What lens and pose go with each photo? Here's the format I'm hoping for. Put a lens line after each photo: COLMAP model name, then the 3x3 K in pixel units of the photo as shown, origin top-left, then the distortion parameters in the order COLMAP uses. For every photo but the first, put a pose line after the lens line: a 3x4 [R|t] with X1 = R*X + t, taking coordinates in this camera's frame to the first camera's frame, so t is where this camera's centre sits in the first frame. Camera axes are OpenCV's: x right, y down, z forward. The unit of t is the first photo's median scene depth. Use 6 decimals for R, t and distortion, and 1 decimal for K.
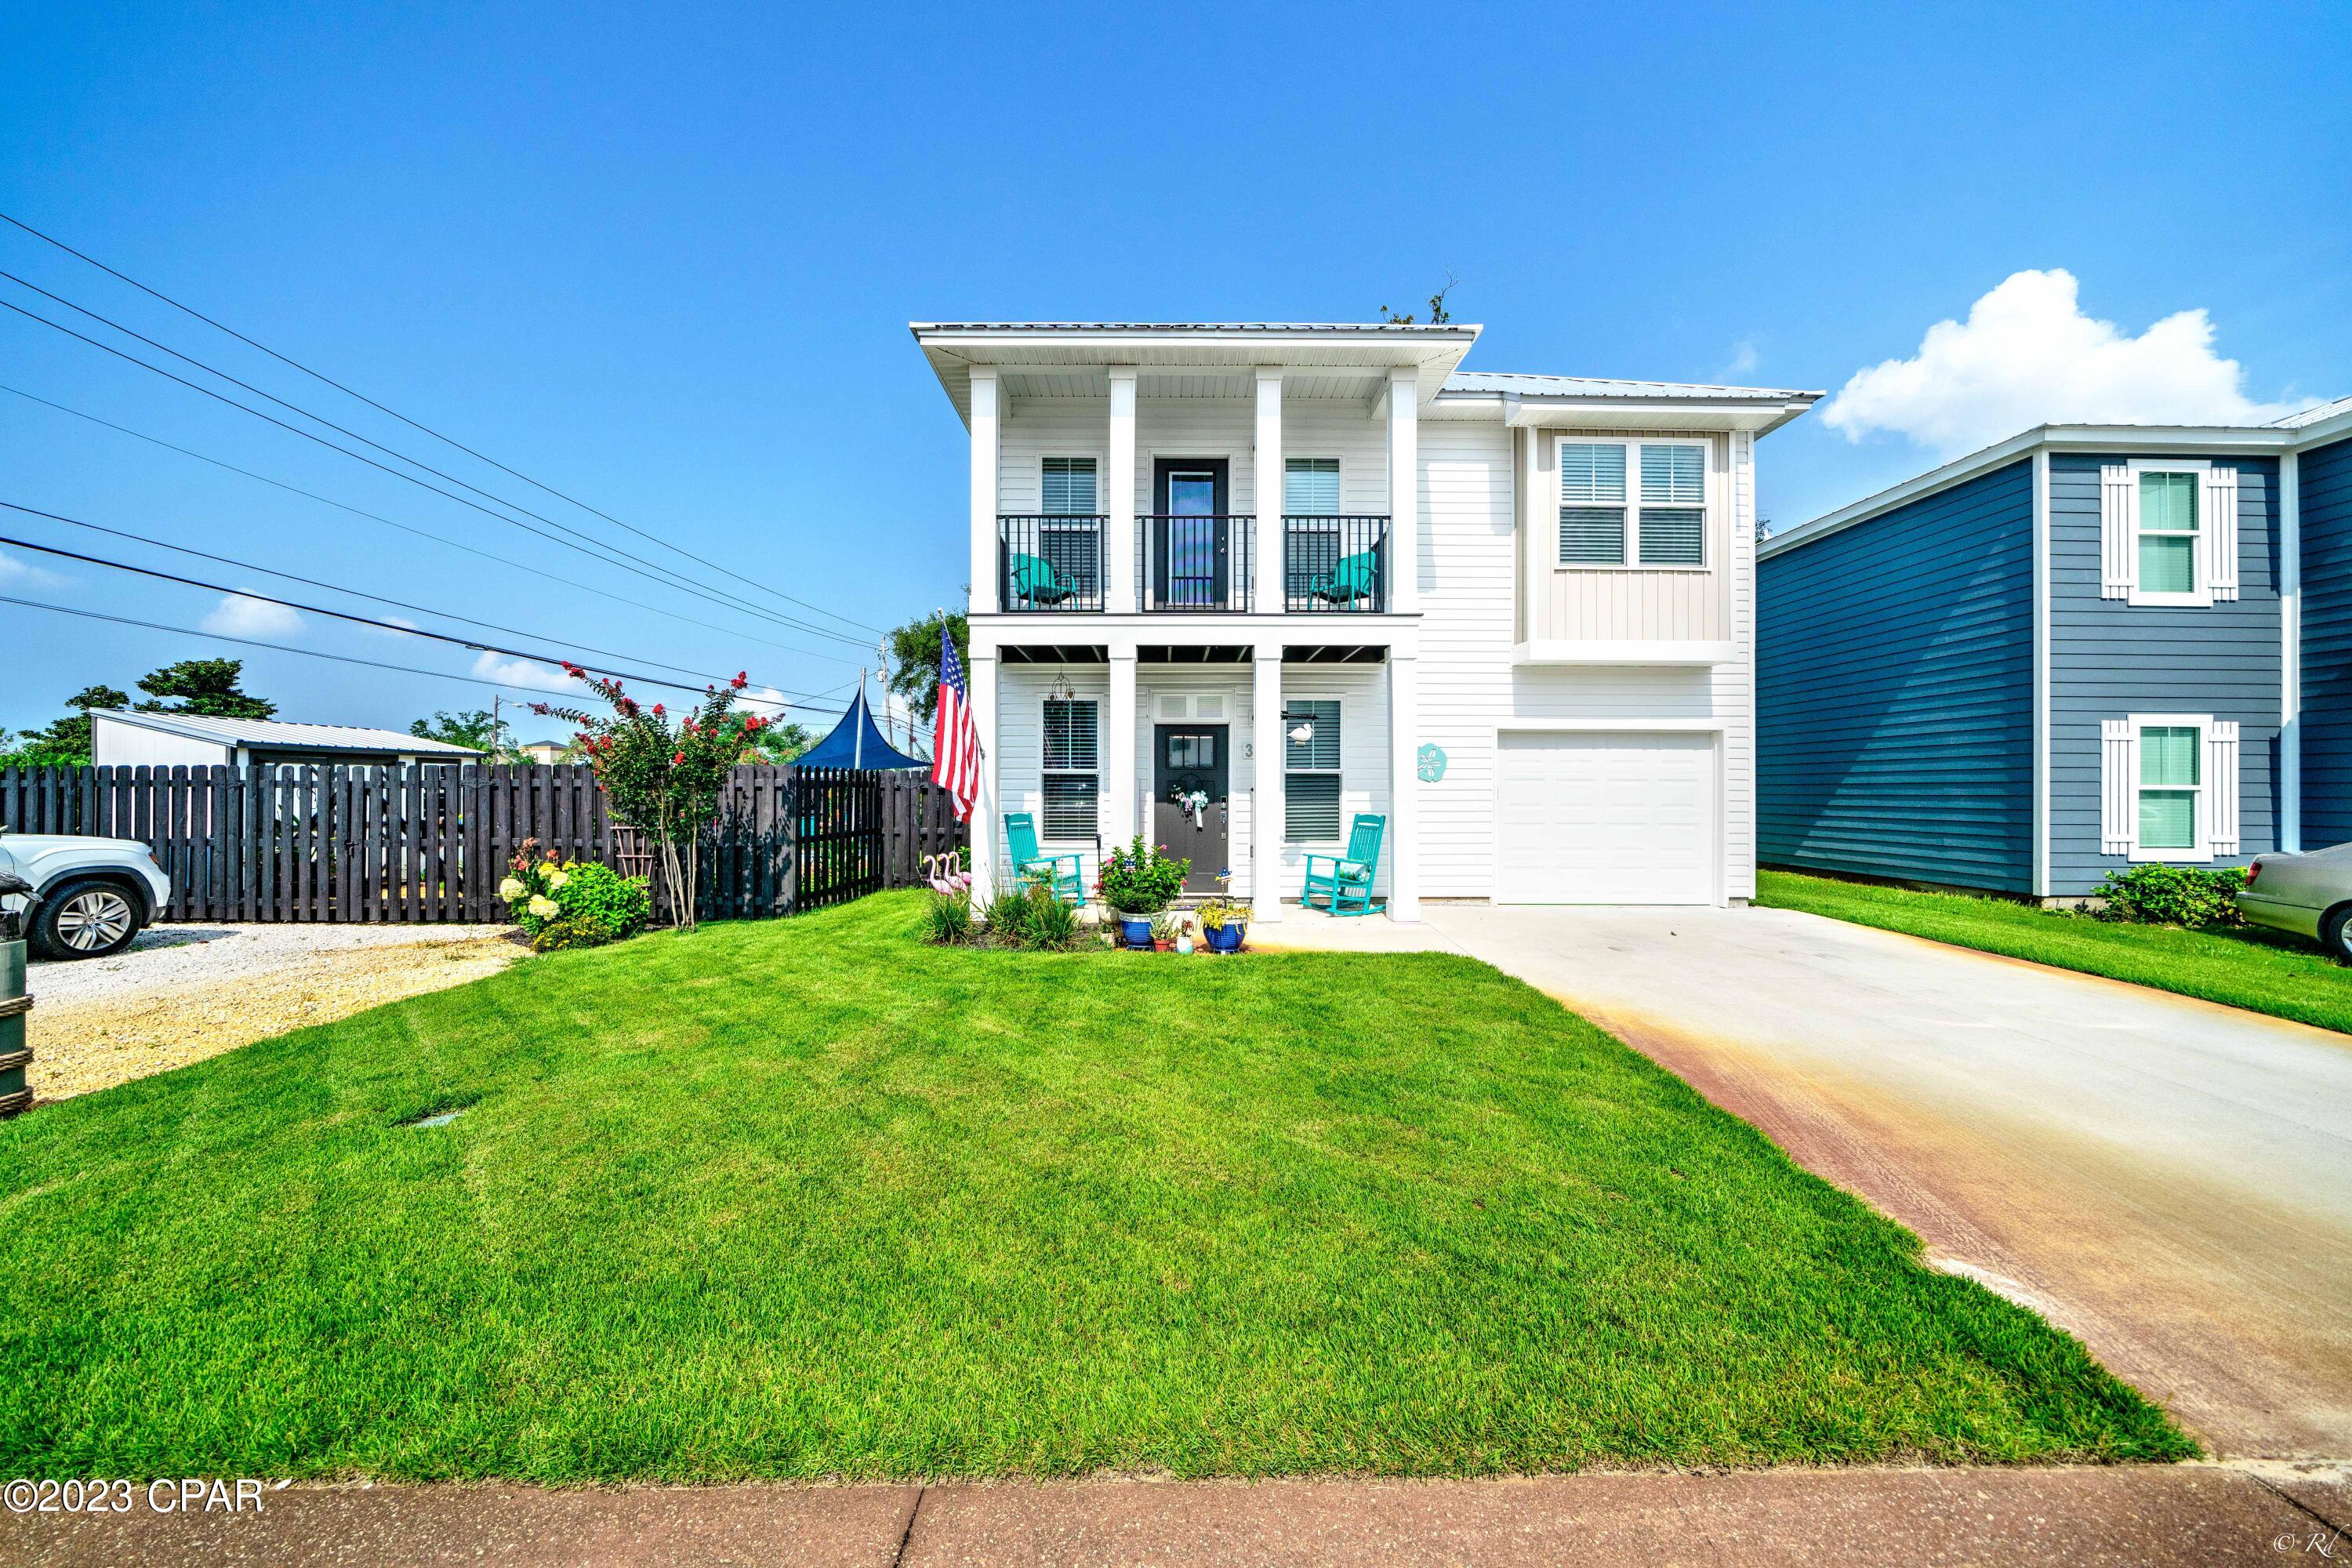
lens RADIAL K [[820.7, 0, 1169.7], [0, 820.7, 786.7], [0, 0, 1]] dist [-0.001030, -0.000258]
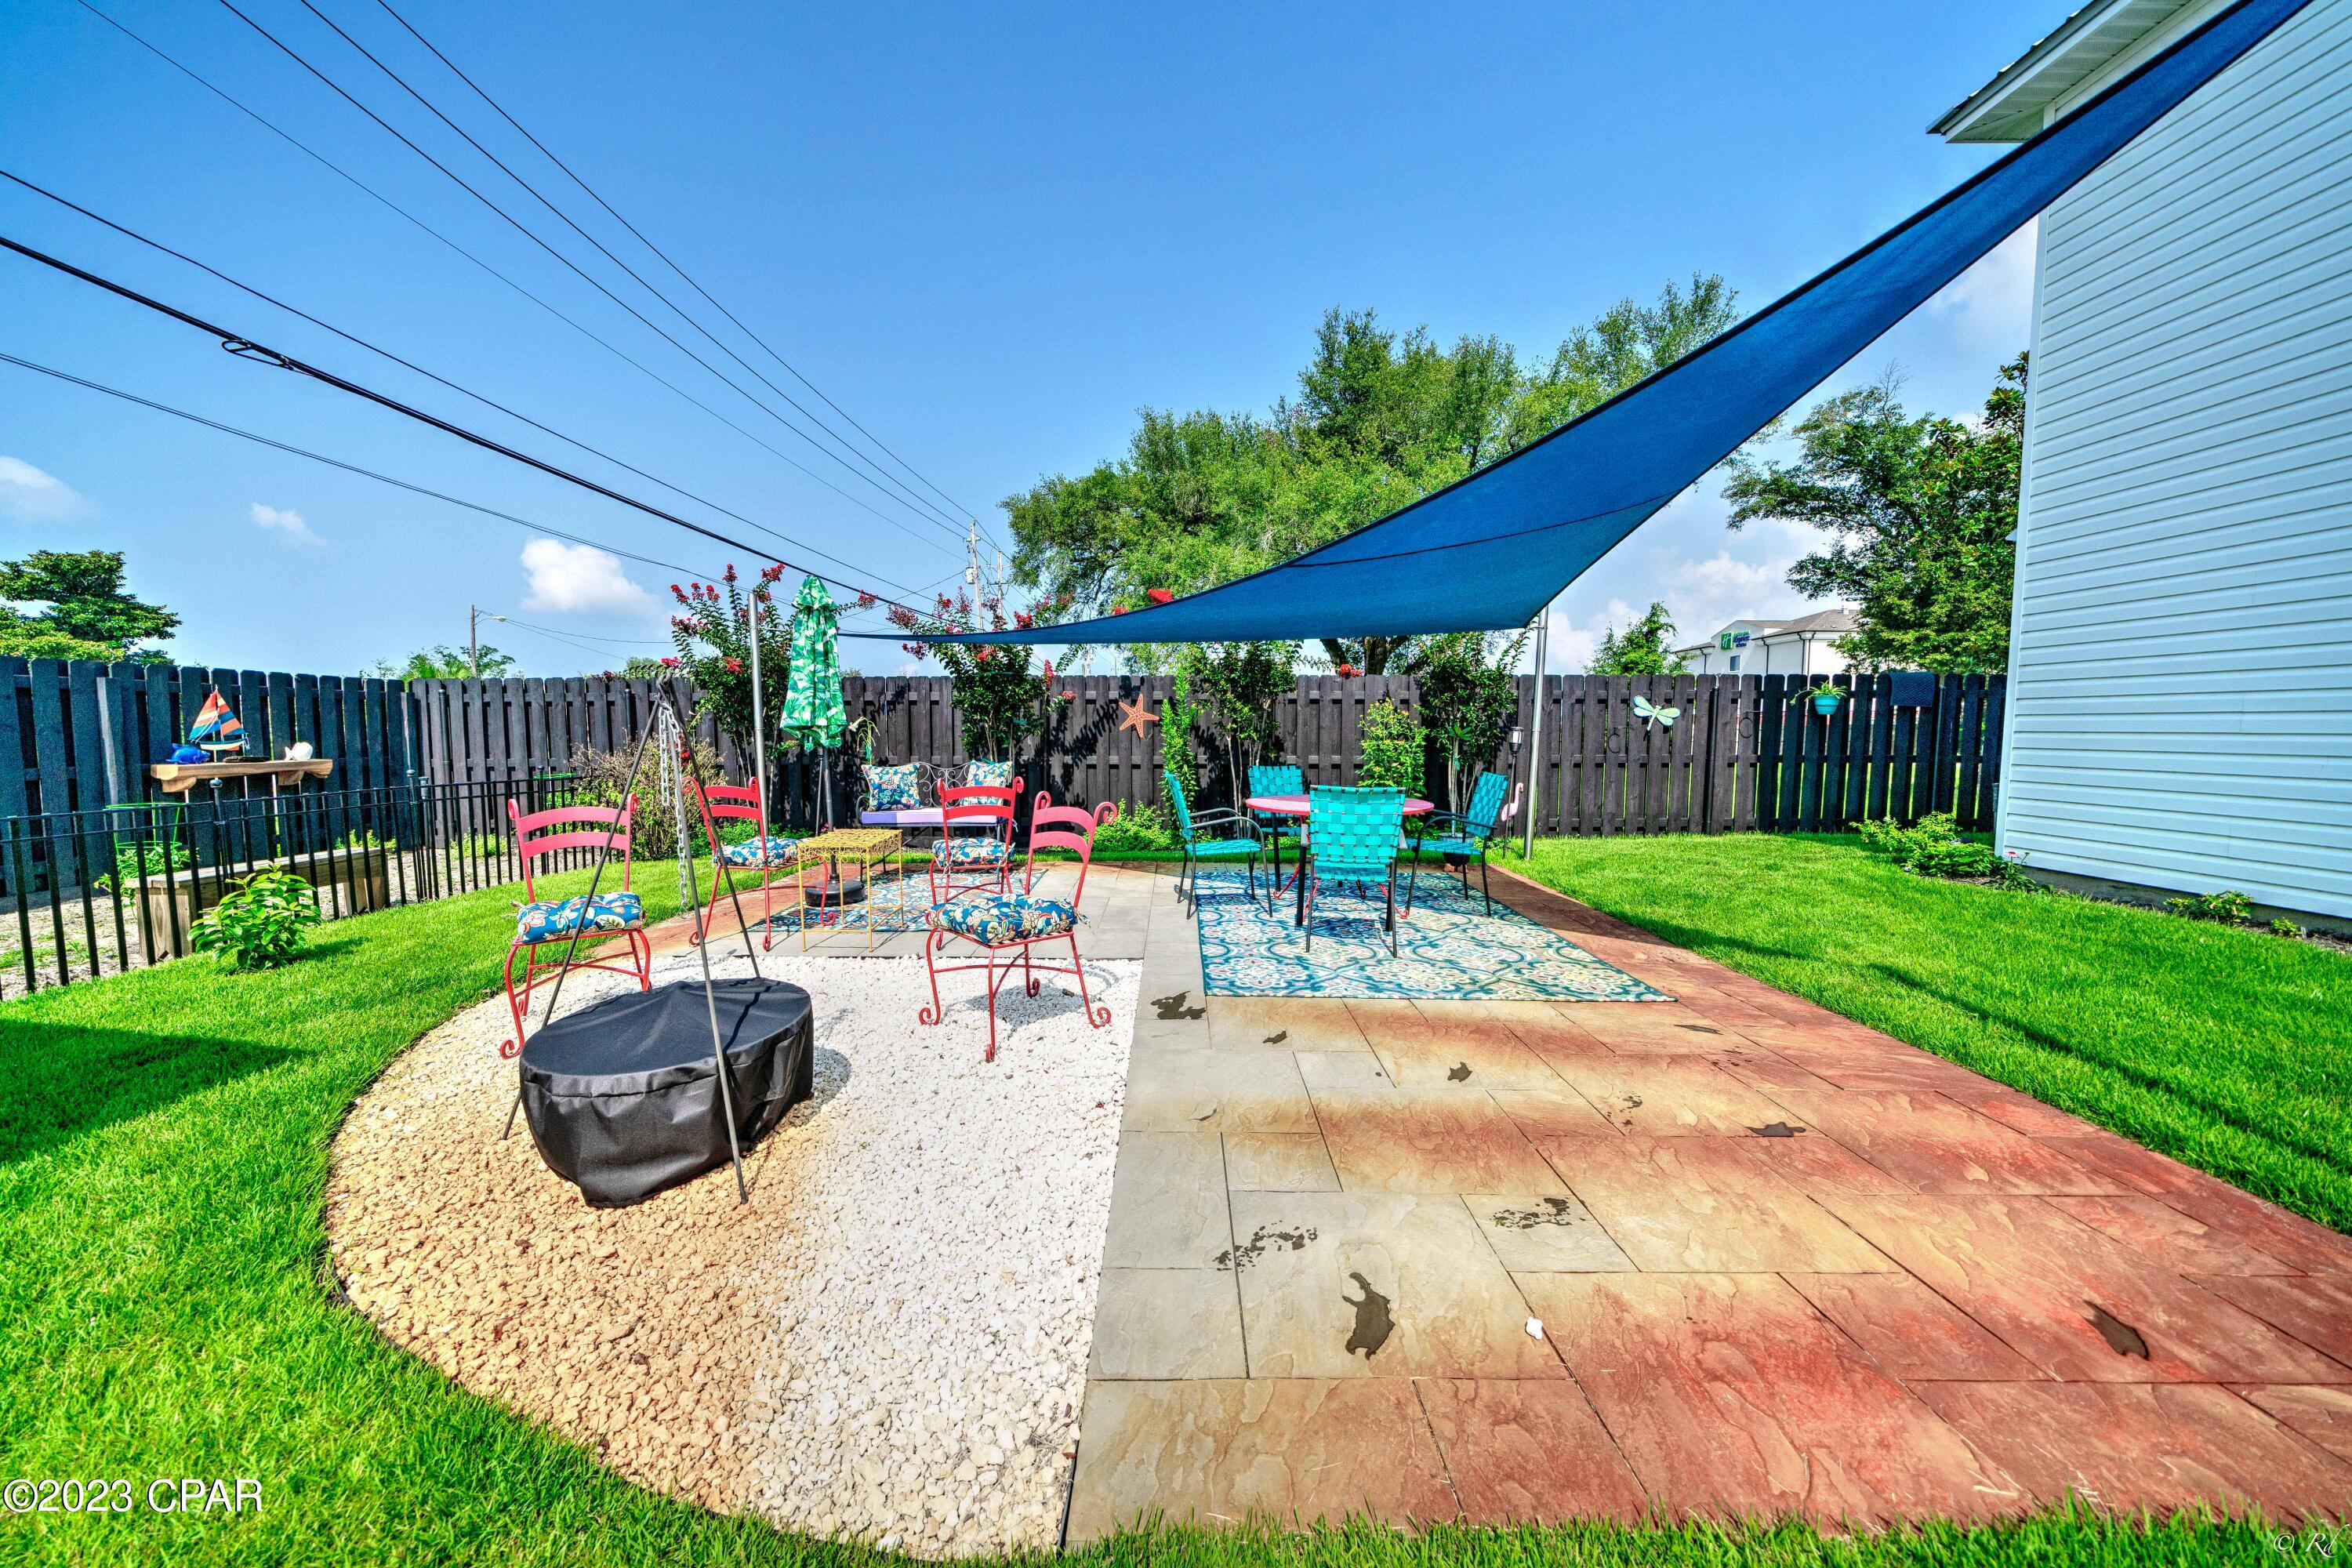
lens RADIAL K [[805.5, 0, 1170.4], [0, 805.5, 787.4], [0, 0, 1]] dist [-0.006040, 0.000105]
pose [[0.999963, 0.003495, -0.007848, -0.813986], [-0.002934, 0.997512, 0.070442, 0.024989], [0.008074, -0.070417, 0.997485, 1.276616]]
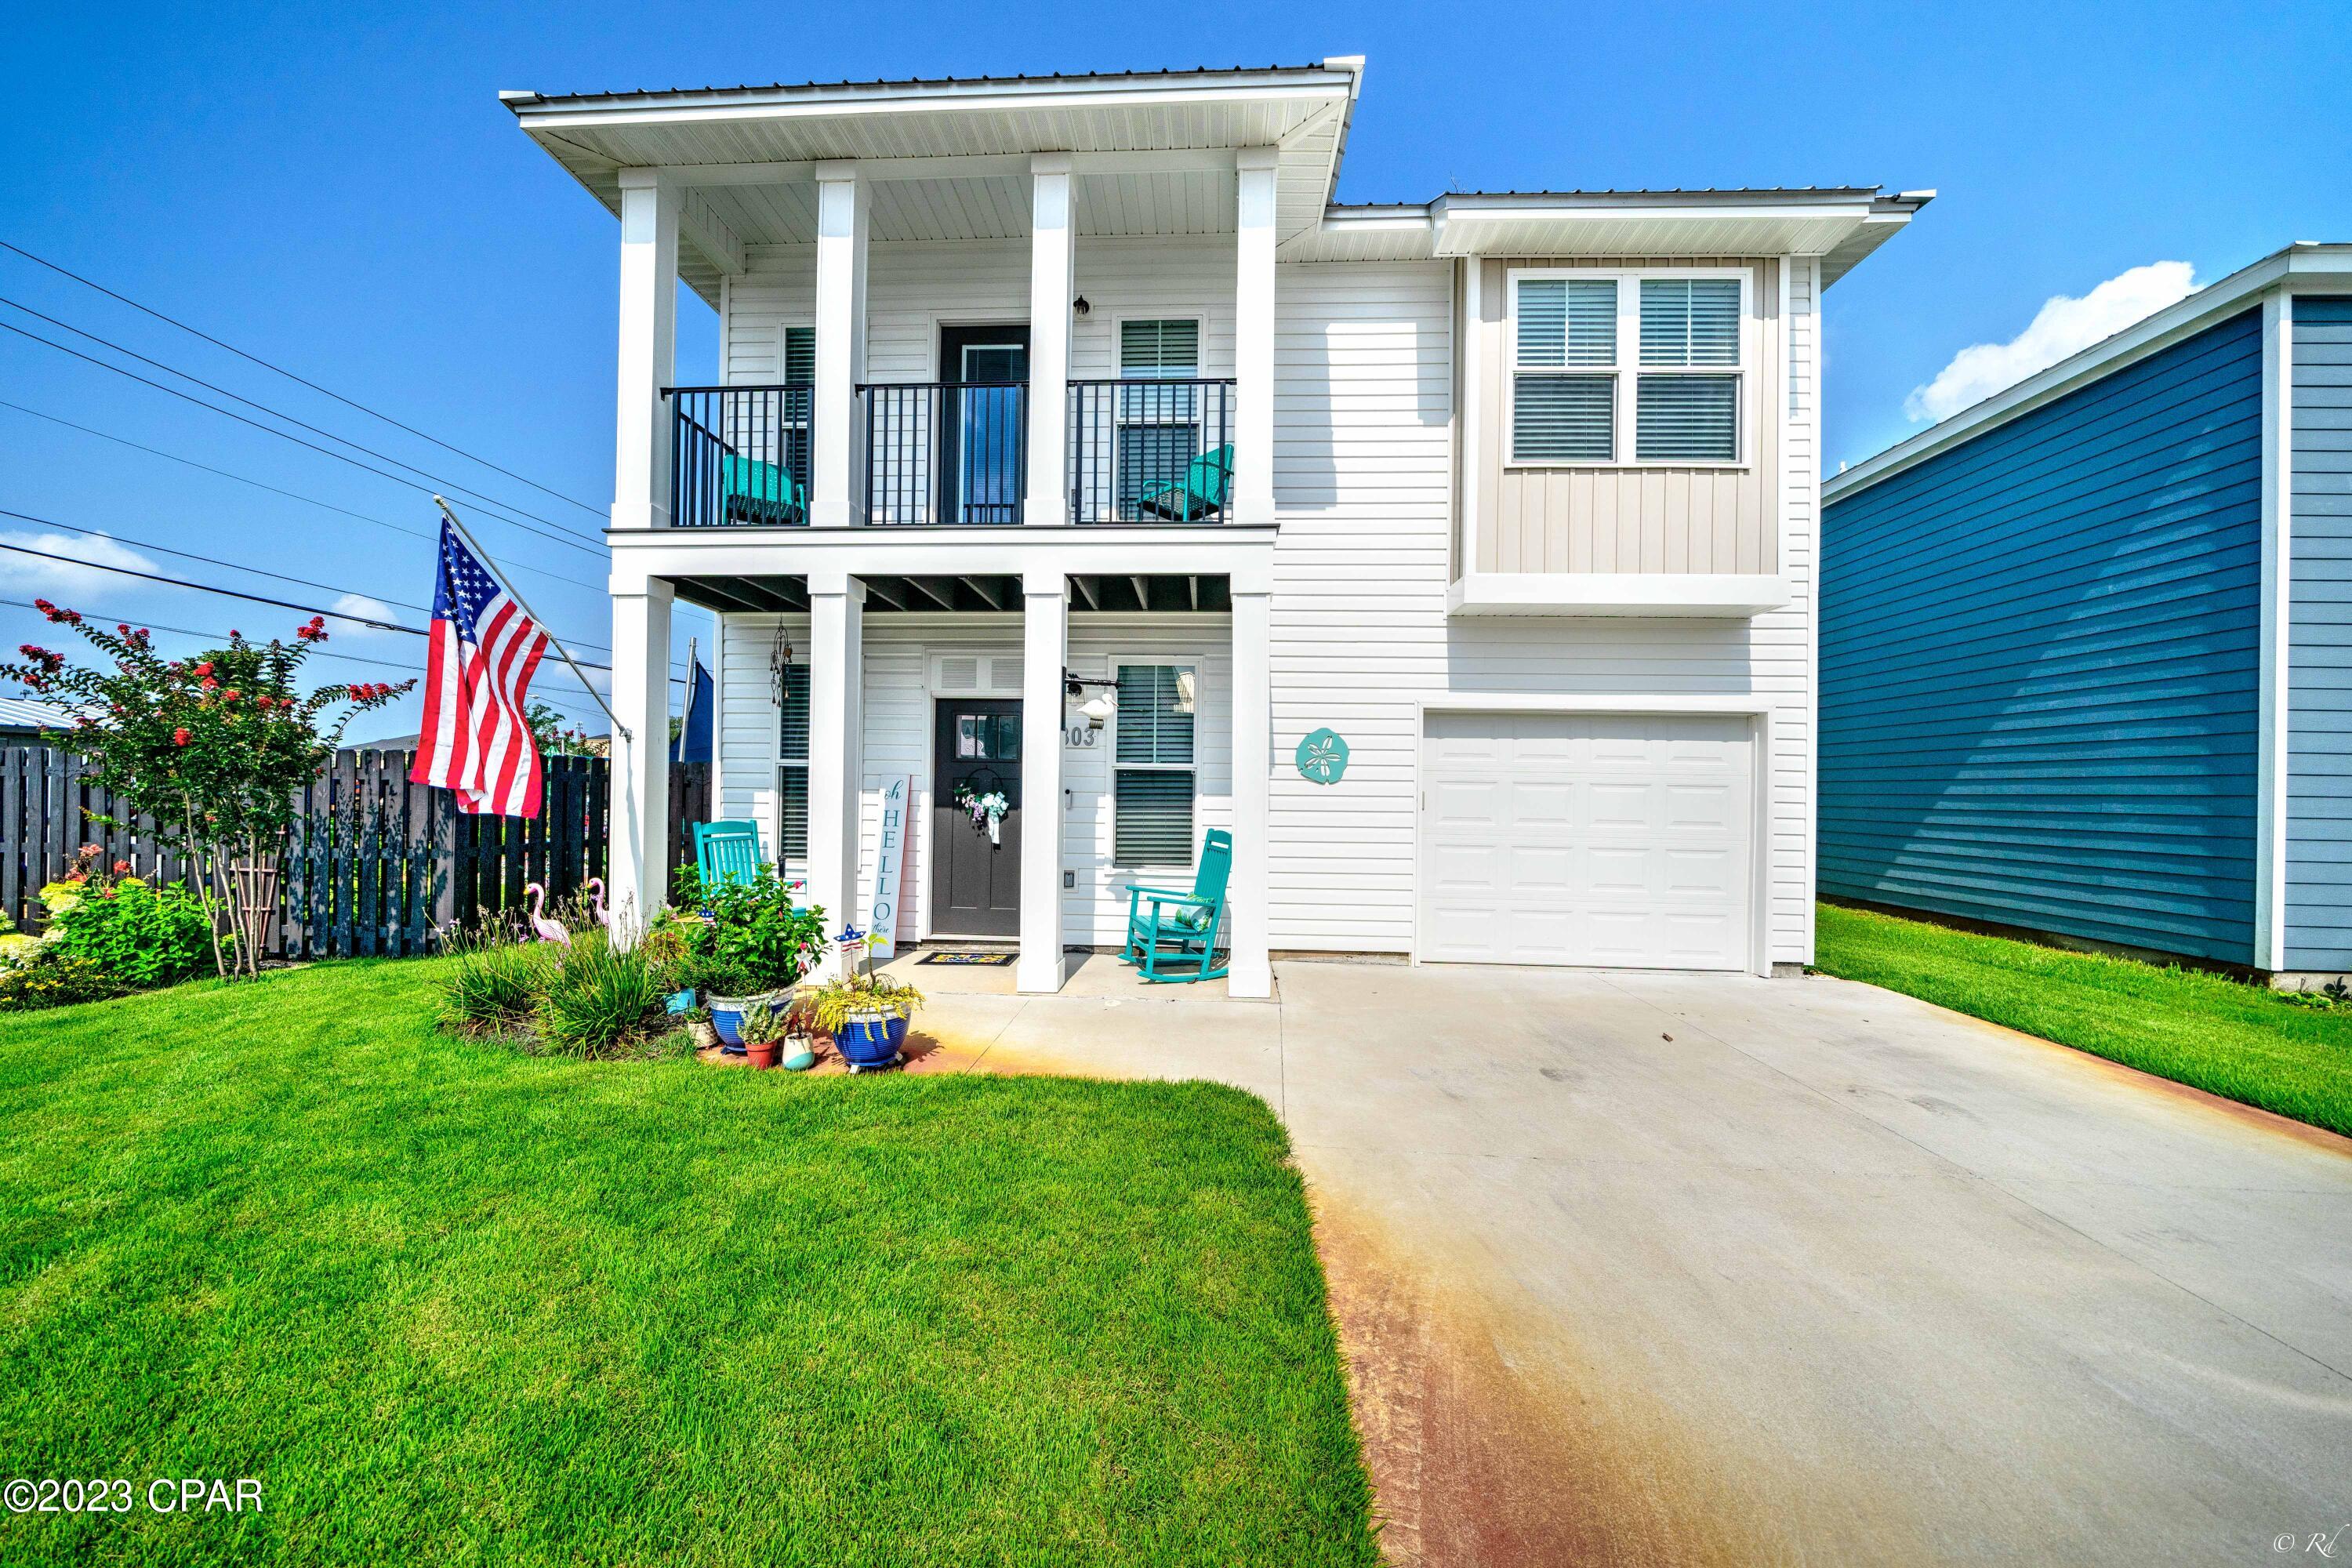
lens RADIAL K [[817.5, 0, 1165.5], [0, 817.5, 785.7], [0, 0, 1]] dist [-0.003398, 0.000262]
pose [[0.997844, 0.013492, -0.064225, 0.228966], [-0.013541, 0.999908, -0.000324, -0.002395], [0.064215, 0.001193, 0.997935, 0.304662]]
